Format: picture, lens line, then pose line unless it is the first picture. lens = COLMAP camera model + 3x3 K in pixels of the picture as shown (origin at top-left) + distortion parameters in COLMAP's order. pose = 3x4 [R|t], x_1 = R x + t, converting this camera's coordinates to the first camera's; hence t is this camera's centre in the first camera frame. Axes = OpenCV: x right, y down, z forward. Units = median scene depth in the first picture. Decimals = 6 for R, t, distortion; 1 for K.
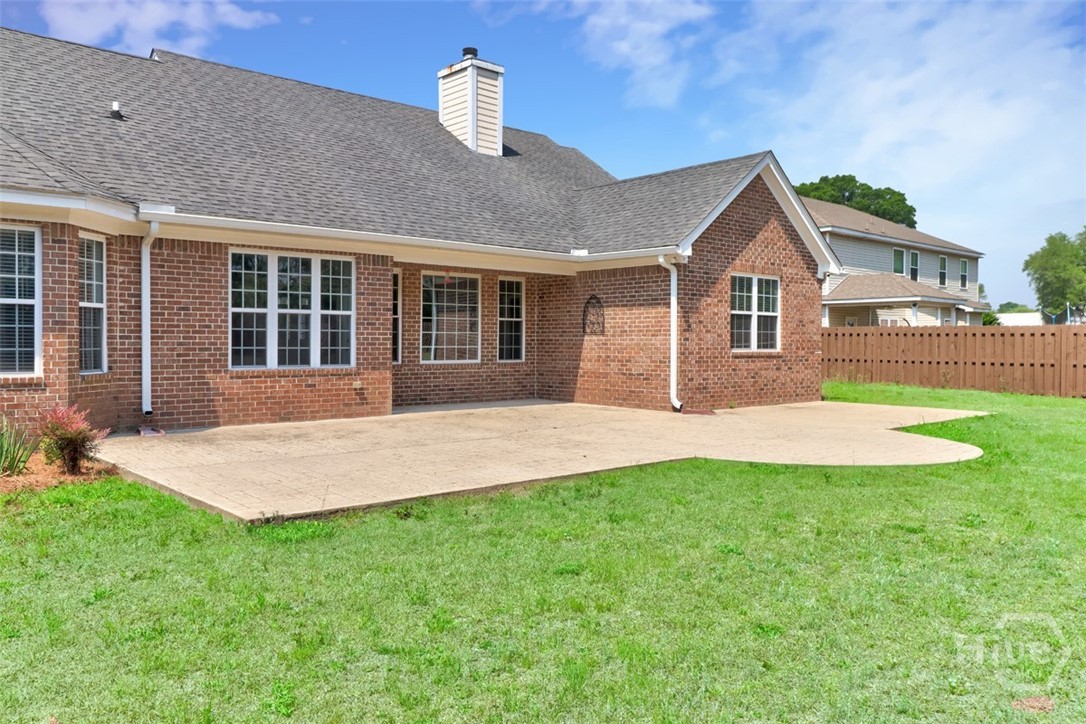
lens RADIAL K [[853.3, 0, 557.9], [0, 853.3, 342.4], [0, 0, 1]] dist [0.007387, 0.000310]
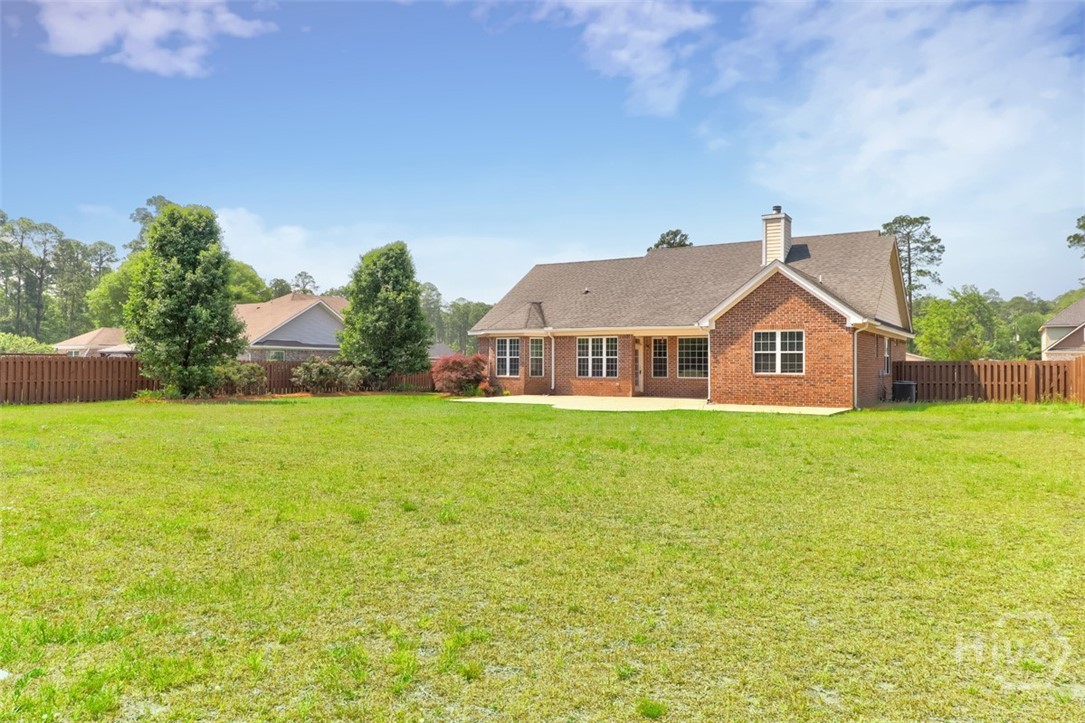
lens RADIAL K [[773.2, 0, 543.7], [0, 773.2, 356.5], [0, 0, 1]] dist [0.011851, -0.003490]
pose [[0.258787, -0.013996, -0.965833, 1.812226], [-0.005100, 0.999861, -0.015855, 0.002311], [0.965921, 0.009029, 0.258679, 0.143983]]
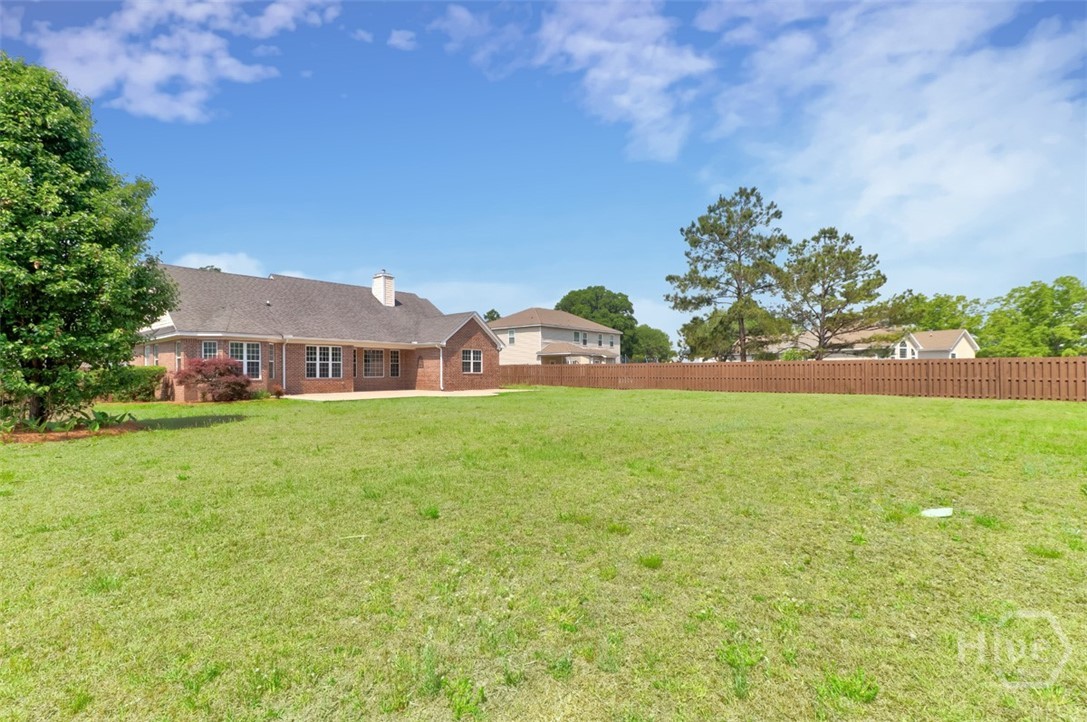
lens RADIAL K [[519.7, 0, 543.0], [0, 519.7, 370.6], [0, 0, 1]] dist [0.021359, 0.001012]
pose [[0.989930, -0.006496, 0.141411, 0.242696], [0.006945, 0.999972, -0.002686, 0.009390], [-0.141390, 0.003641, 0.989947, -1.086198]]
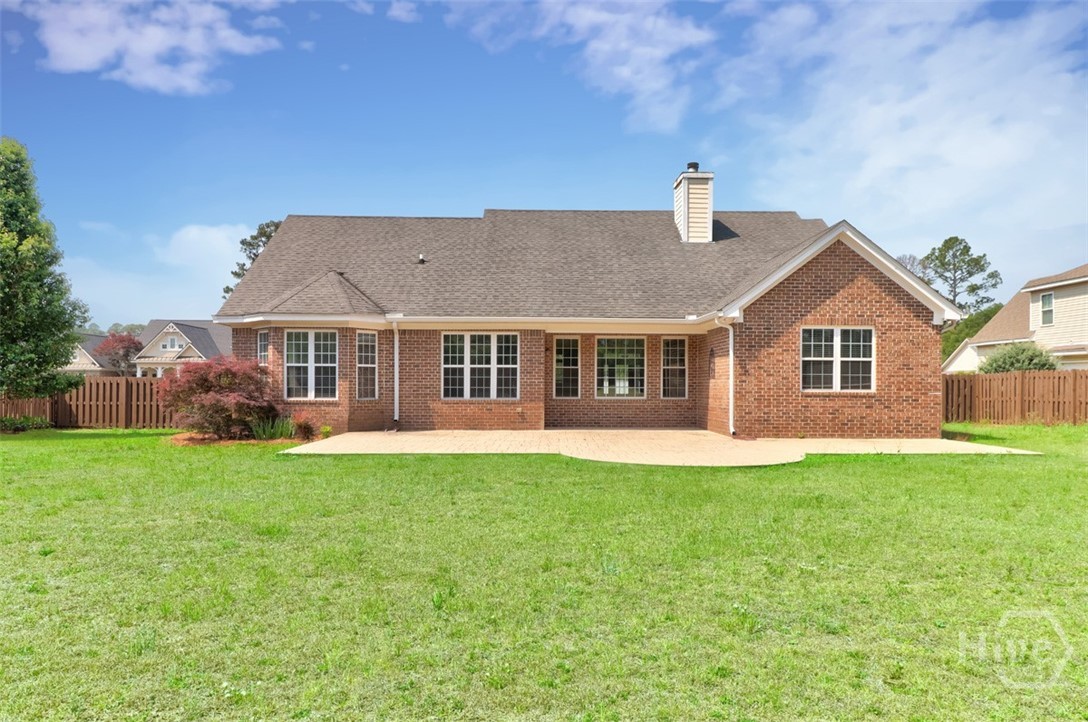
lens RADIAL K [[775.3, 0, 549.0], [0, 775.3, 385.8], [0, 0, 1]] dist [0.011851, -0.003490]
pose [[0.757125, -0.000468, -0.653269, 0.699284], [-0.000367, 0.999999, -0.001142, 0.004240], [0.653269, 0.001105, 0.757125, -0.078475]]
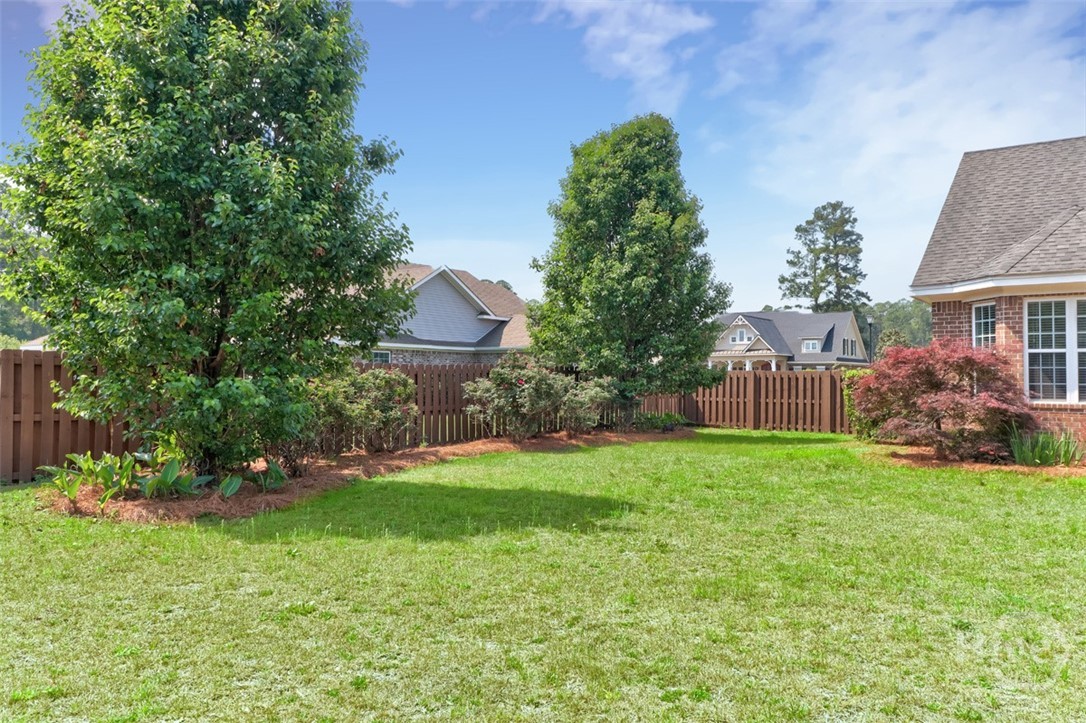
lens RADIAL K [[811.5, 0, 533.6], [0, 811.5, 359.2], [0, 0, 1]] dist [0.003773, 0.001608]
pose [[0.184642, -0.024116, -0.982510, 0.322168], [-0.002277, 0.999686, -0.024966, 0.001383], [0.982803, 0.006847, 0.184529, -0.100161]]
